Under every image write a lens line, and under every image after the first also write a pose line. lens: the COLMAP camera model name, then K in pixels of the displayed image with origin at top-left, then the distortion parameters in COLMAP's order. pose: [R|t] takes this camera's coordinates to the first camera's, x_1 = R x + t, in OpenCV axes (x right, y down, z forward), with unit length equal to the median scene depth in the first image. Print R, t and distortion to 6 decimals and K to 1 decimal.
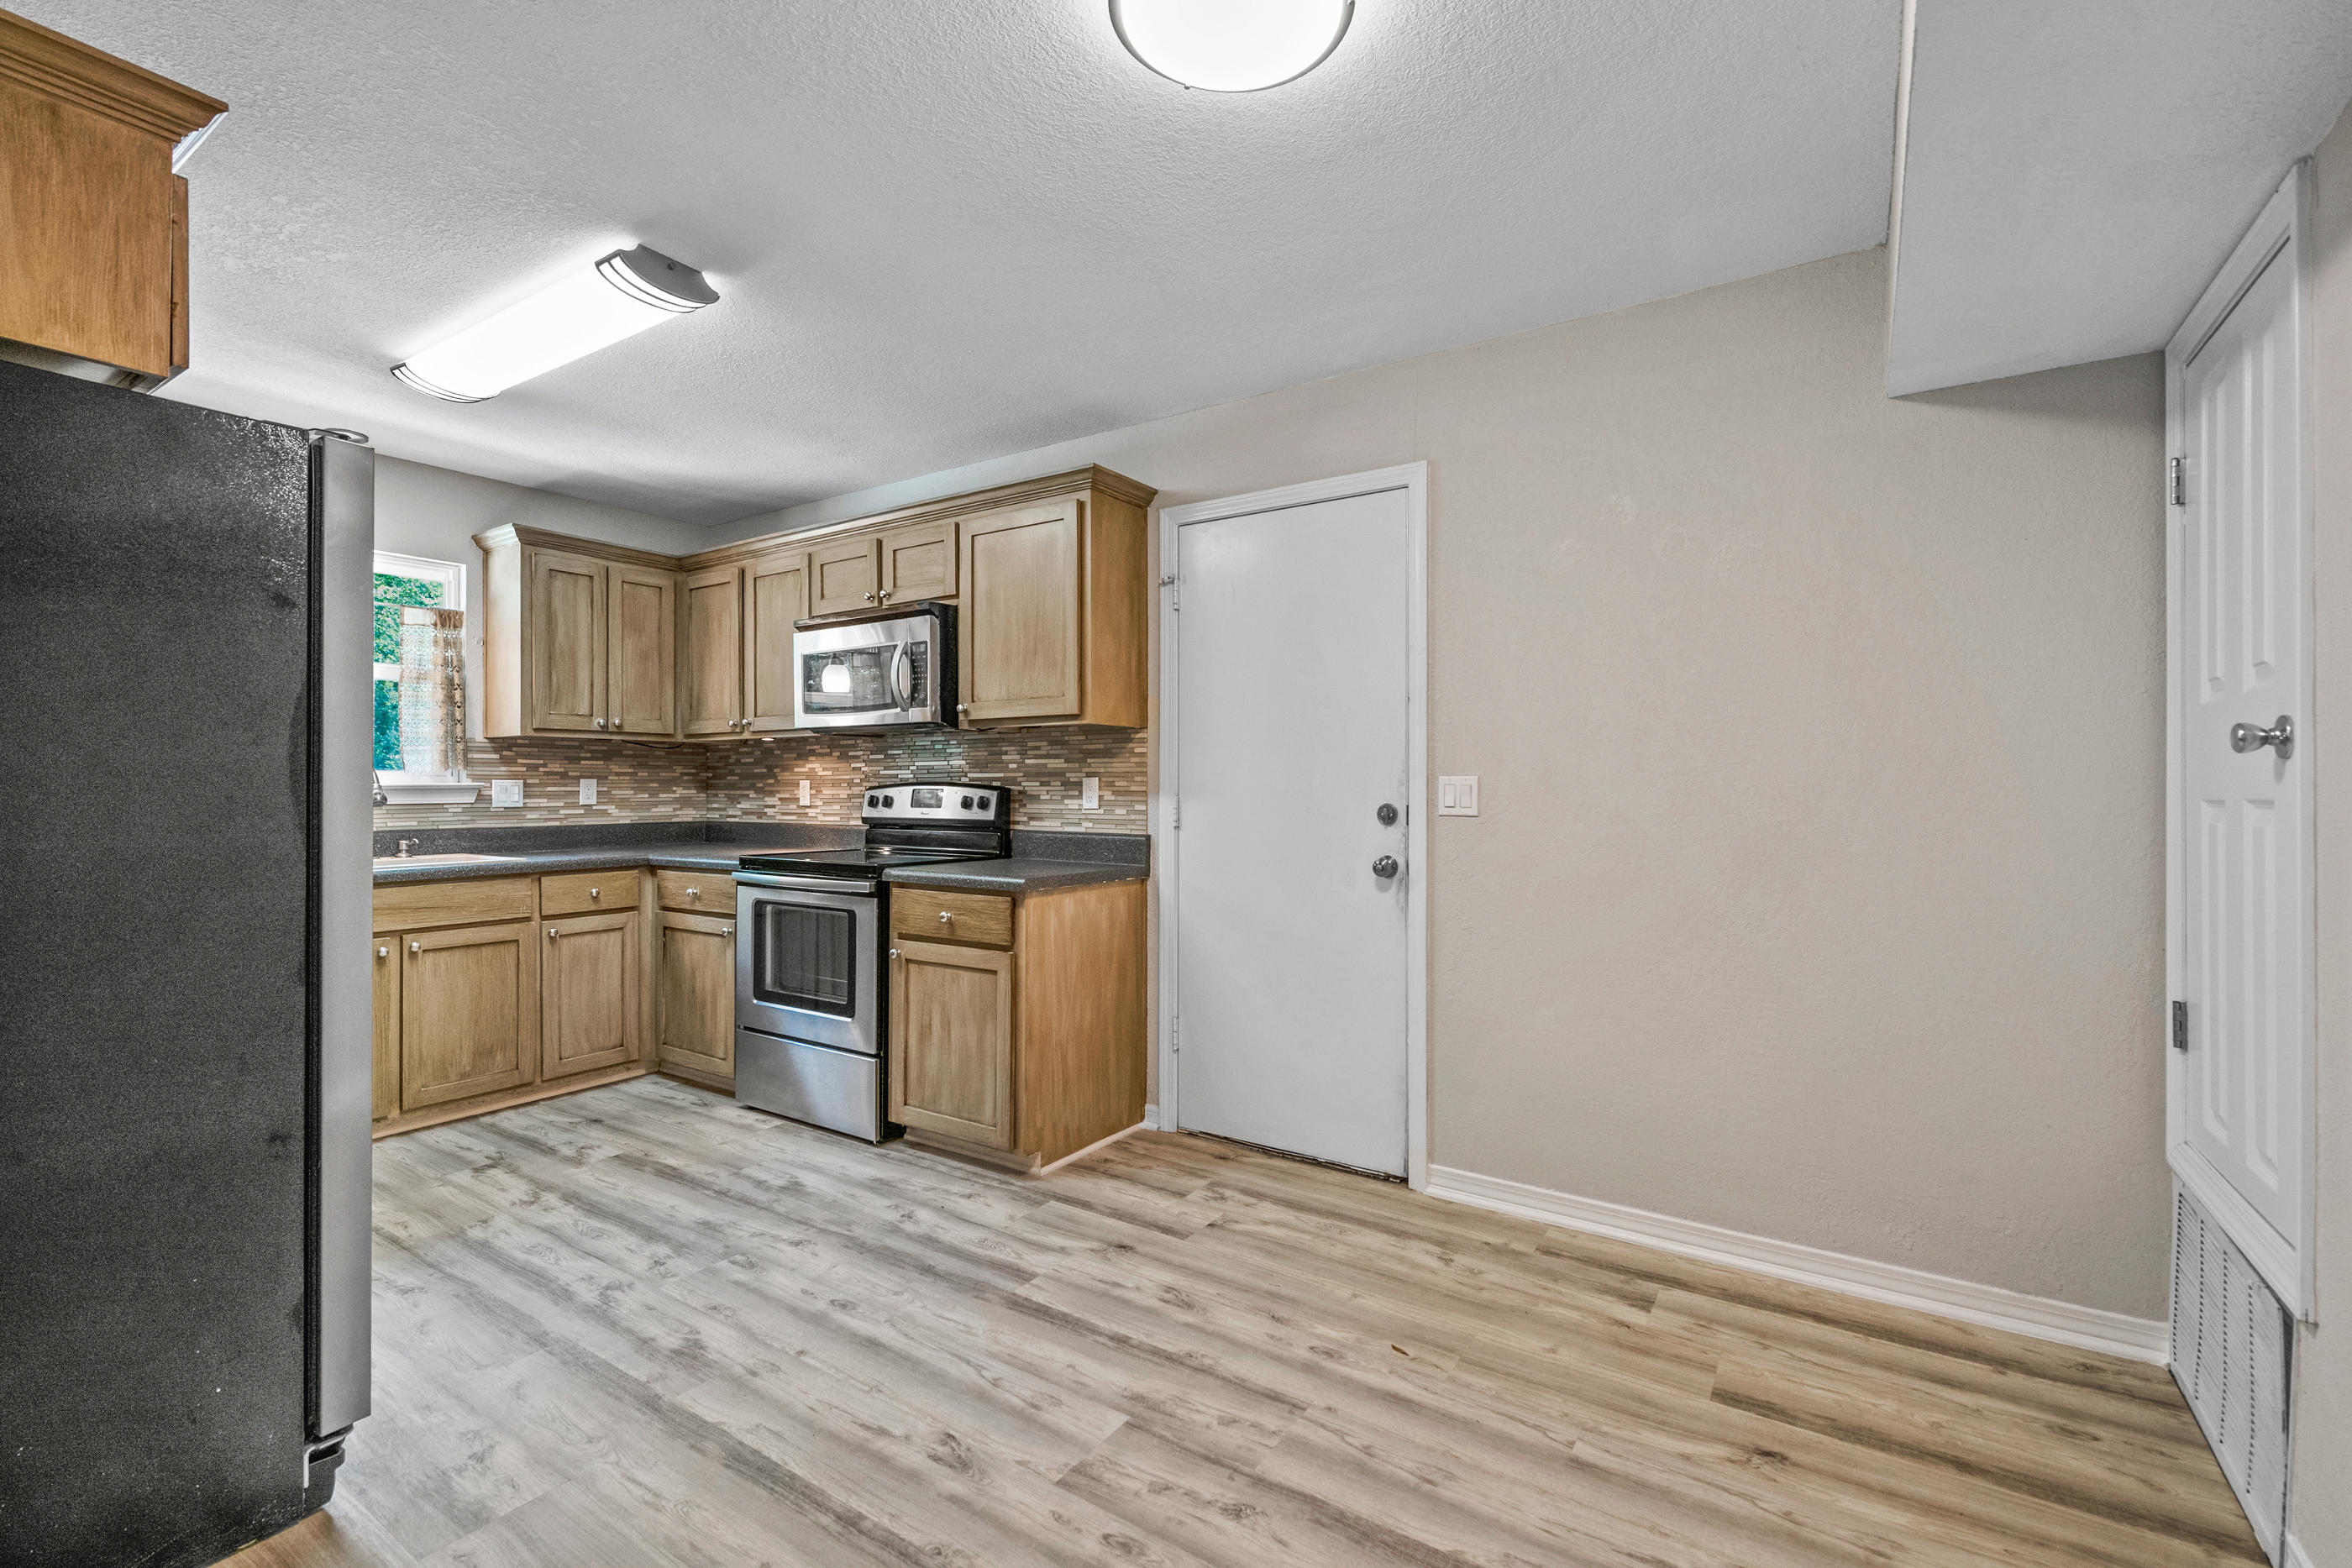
lens RADIAL K [[962.2, 0, 1172.7], [0, 962.2, 781.6], [0, 0, 1]] dist [-0.020796, -0.001602]
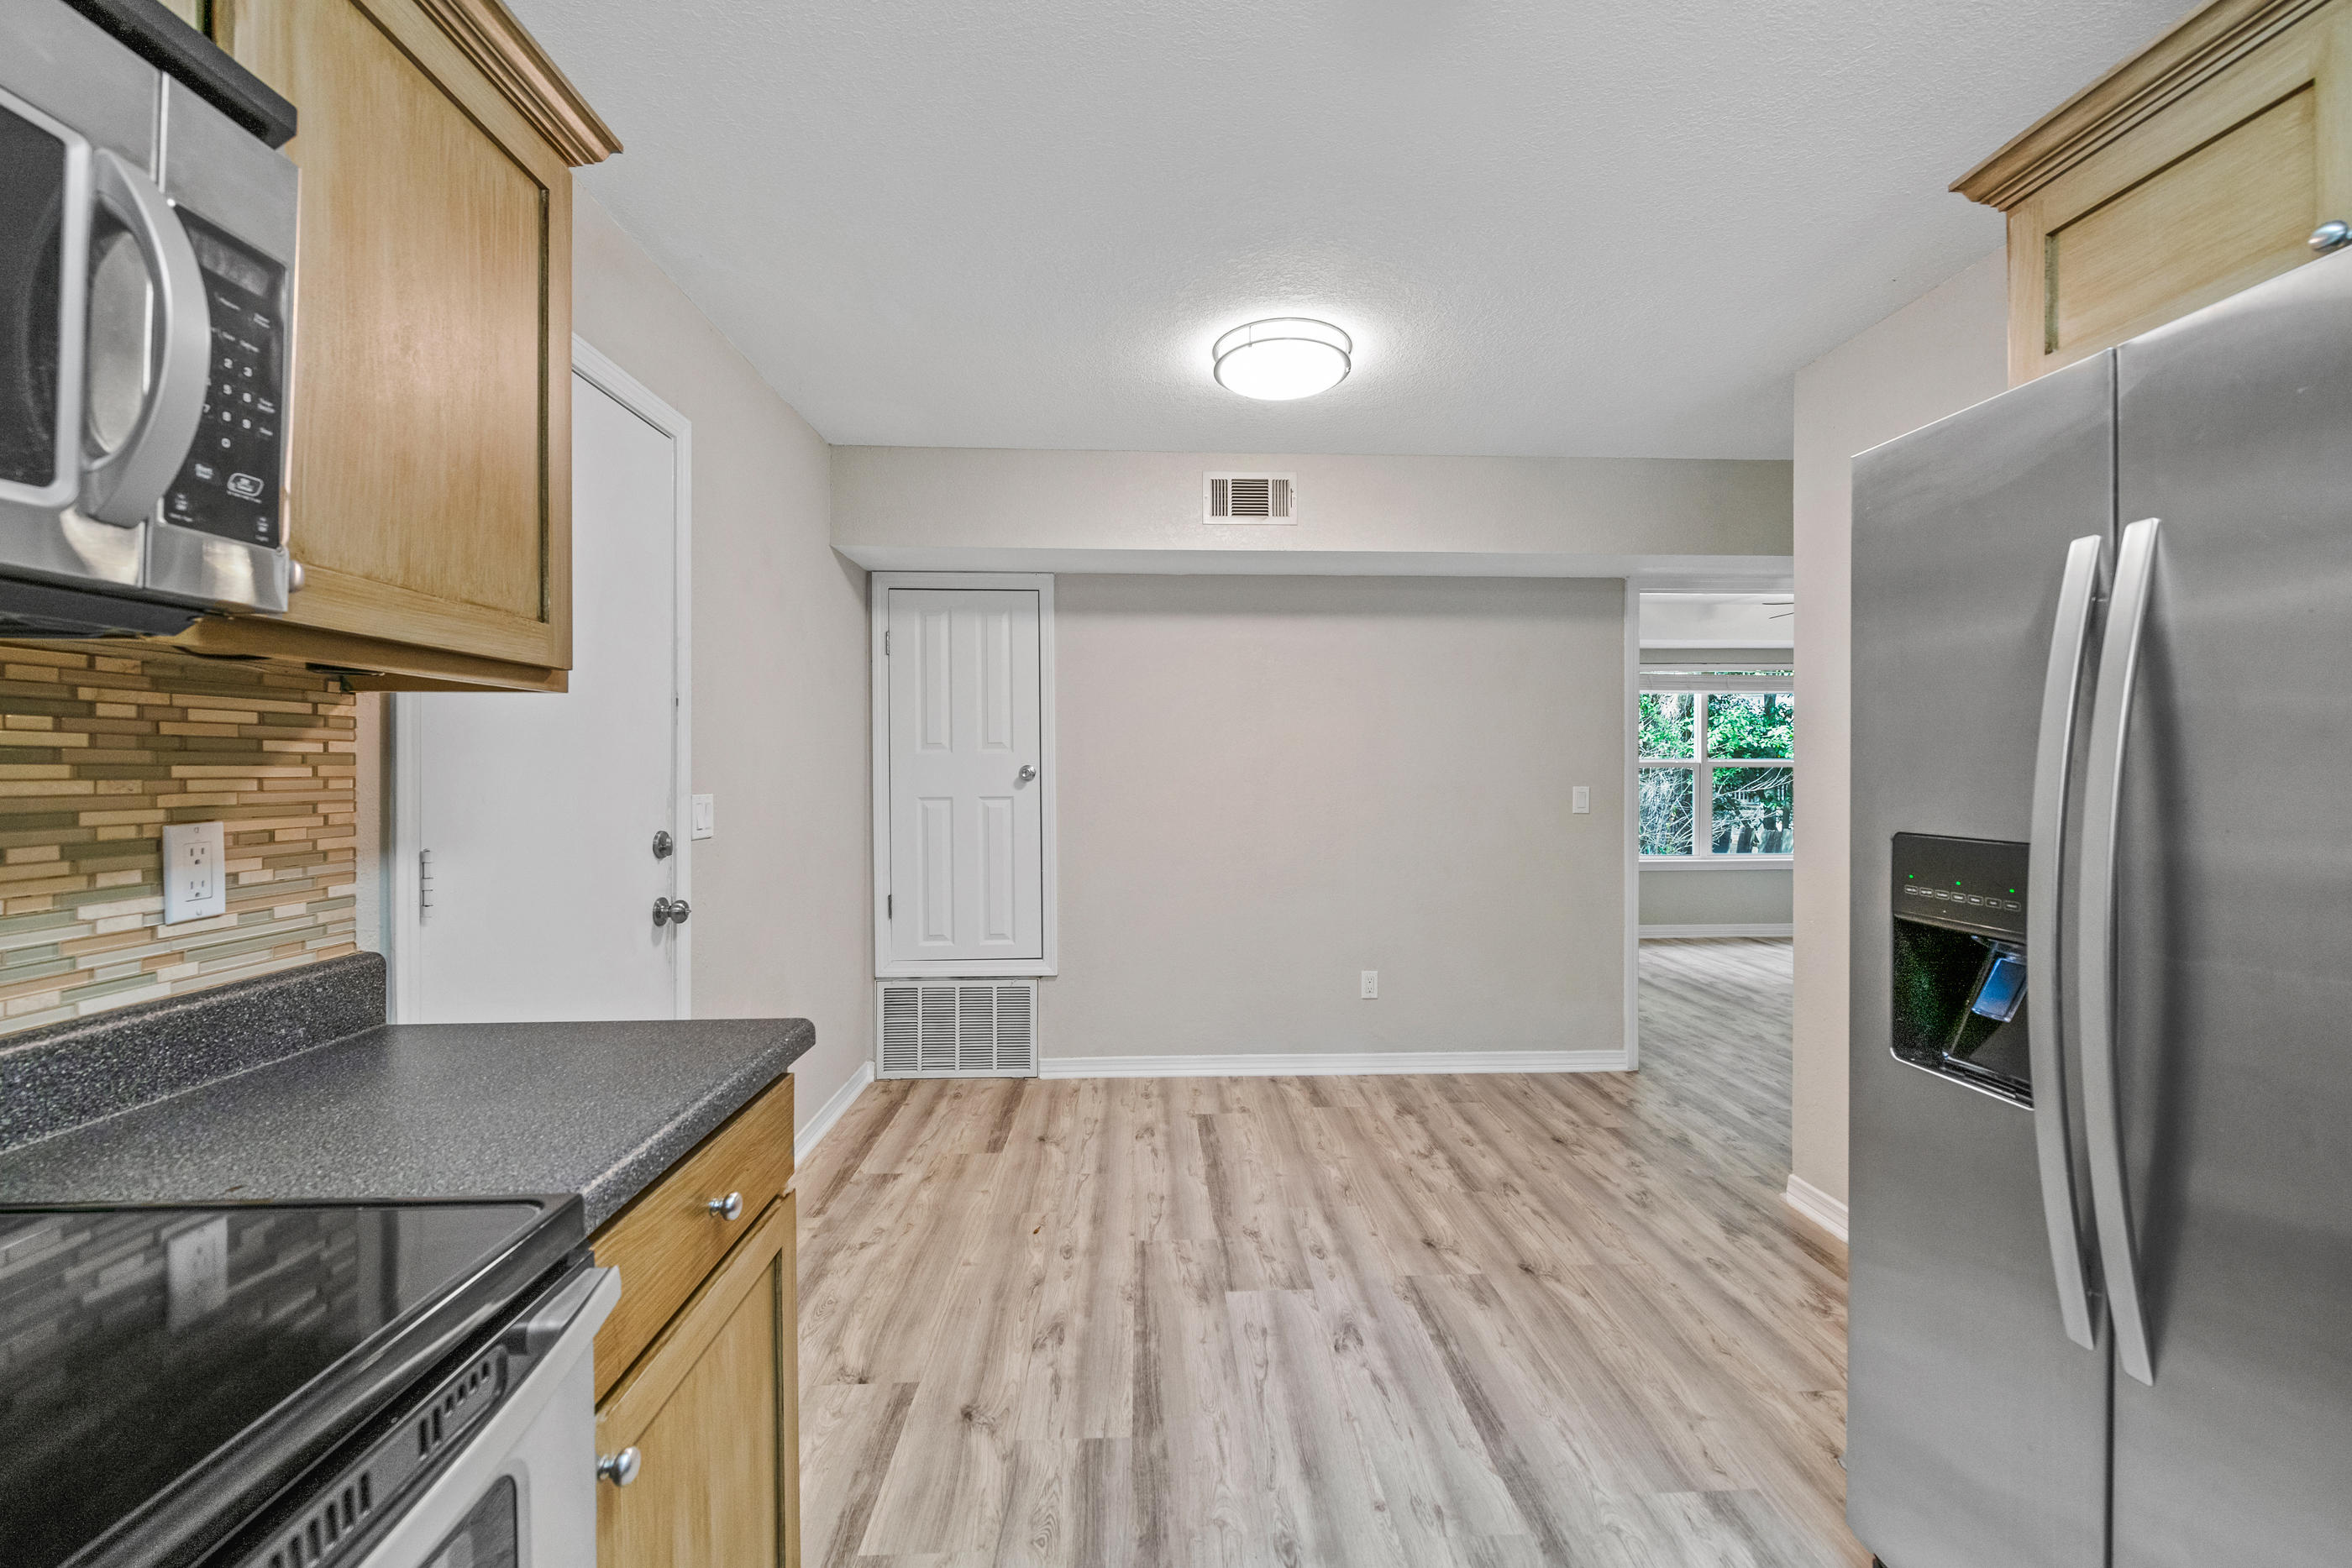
lens RADIAL K [[962.2, 0, 1182.3], [0, 962.2, 777.2], [0, 0, 1]] dist [-0.020796, -0.001602]
pose [[-0.579243, -0.012896, 0.815053, -0.652849], [-0.005978, 0.999915, 0.011572, -0.031186], [-0.815133, 0.001831, -0.579271, 1.104121]]
